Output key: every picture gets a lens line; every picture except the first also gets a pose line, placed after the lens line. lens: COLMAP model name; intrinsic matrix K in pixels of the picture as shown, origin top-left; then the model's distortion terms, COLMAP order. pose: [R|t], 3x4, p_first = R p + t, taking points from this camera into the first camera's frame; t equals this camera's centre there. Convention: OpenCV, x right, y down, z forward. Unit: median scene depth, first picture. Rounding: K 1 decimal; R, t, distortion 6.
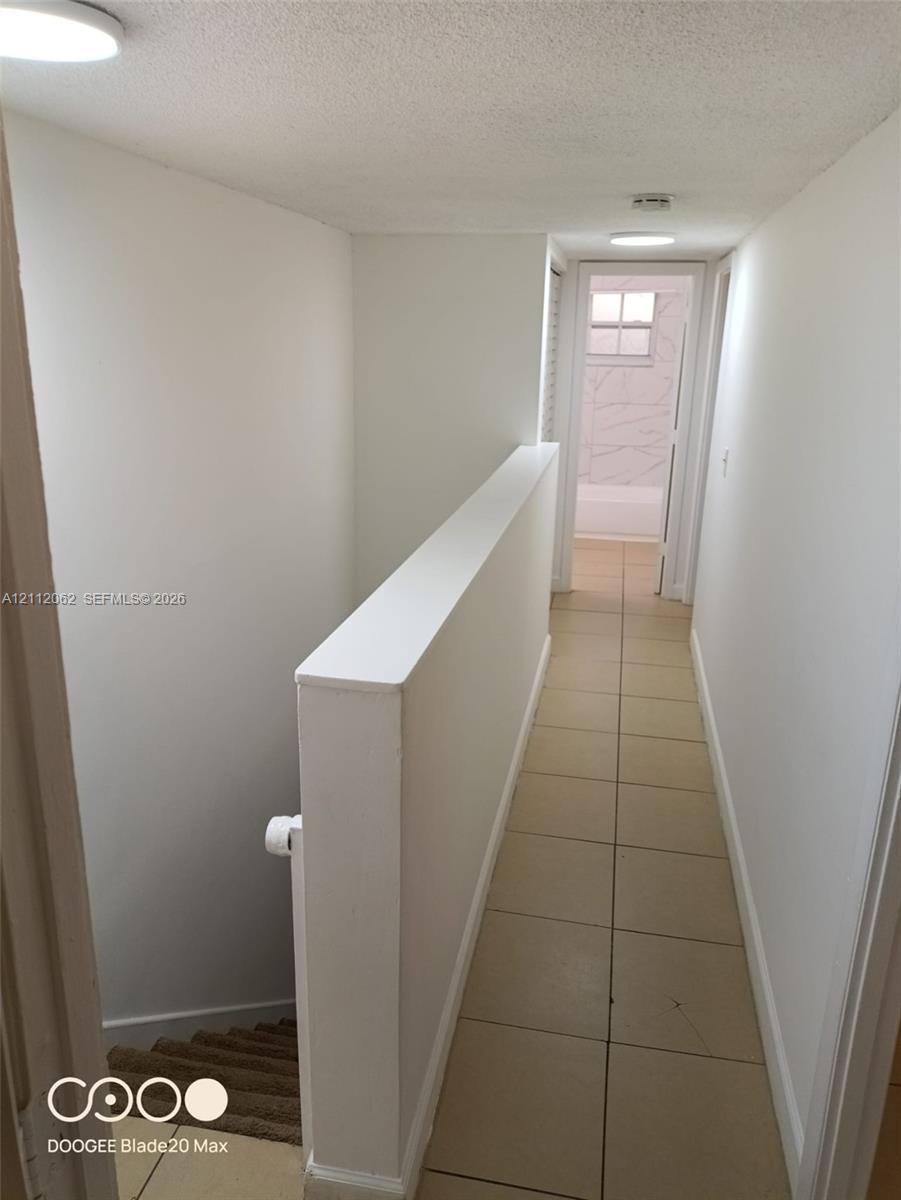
lens RADIAL K [[906.9, 0, 446.1], [0, 906.9, 601.5], [0, 0, 1]] dist [0.029785, -0.011172]
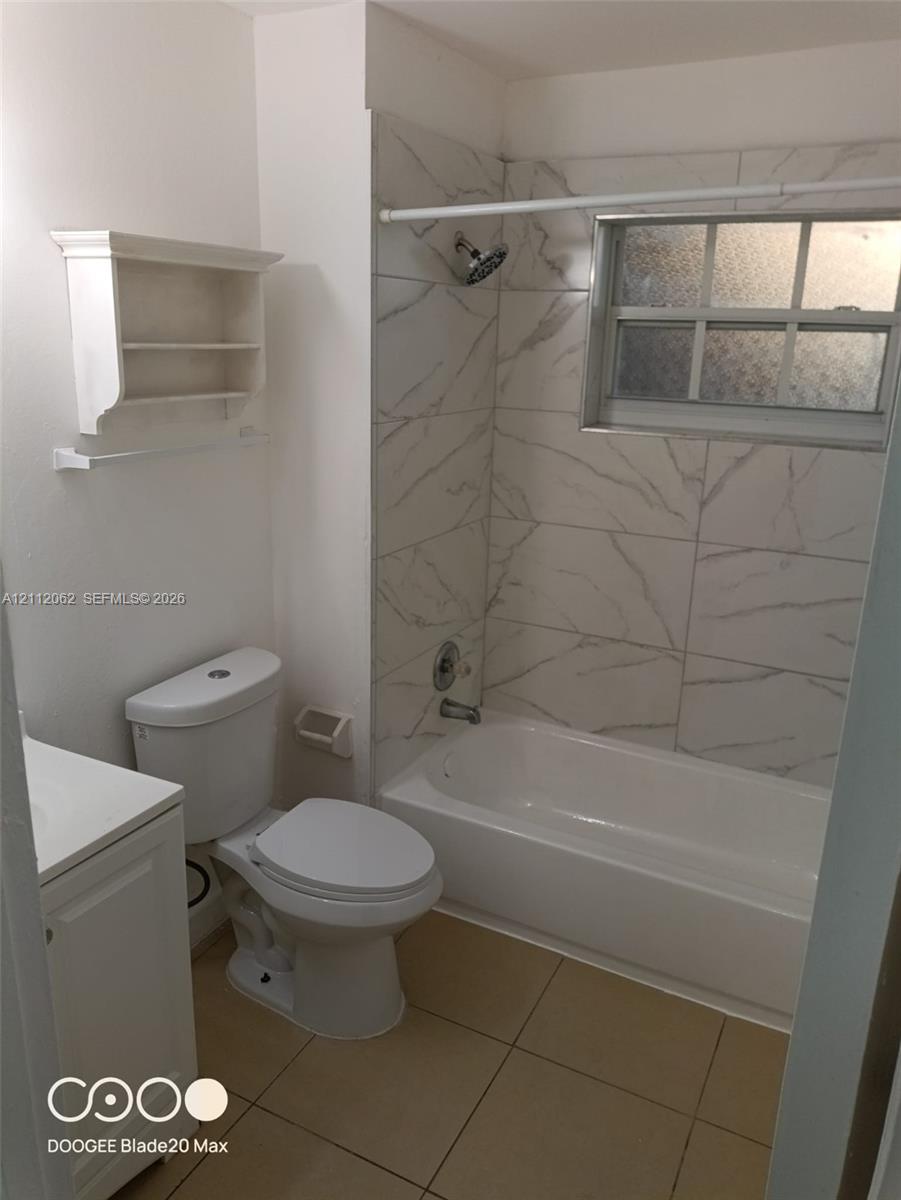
lens RADIAL K [[906.9, 0, 452.7], [0, 906.9, 596.8], [0, 0, 1]] dist [0.029785, -0.011172]
pose [[0.960695, 0.088246, -0.263206, 0.168269], [-0.090940, 0.995854, 0.001952, -0.191215], [0.262287, 0.022061, 0.964738, 0.644914]]
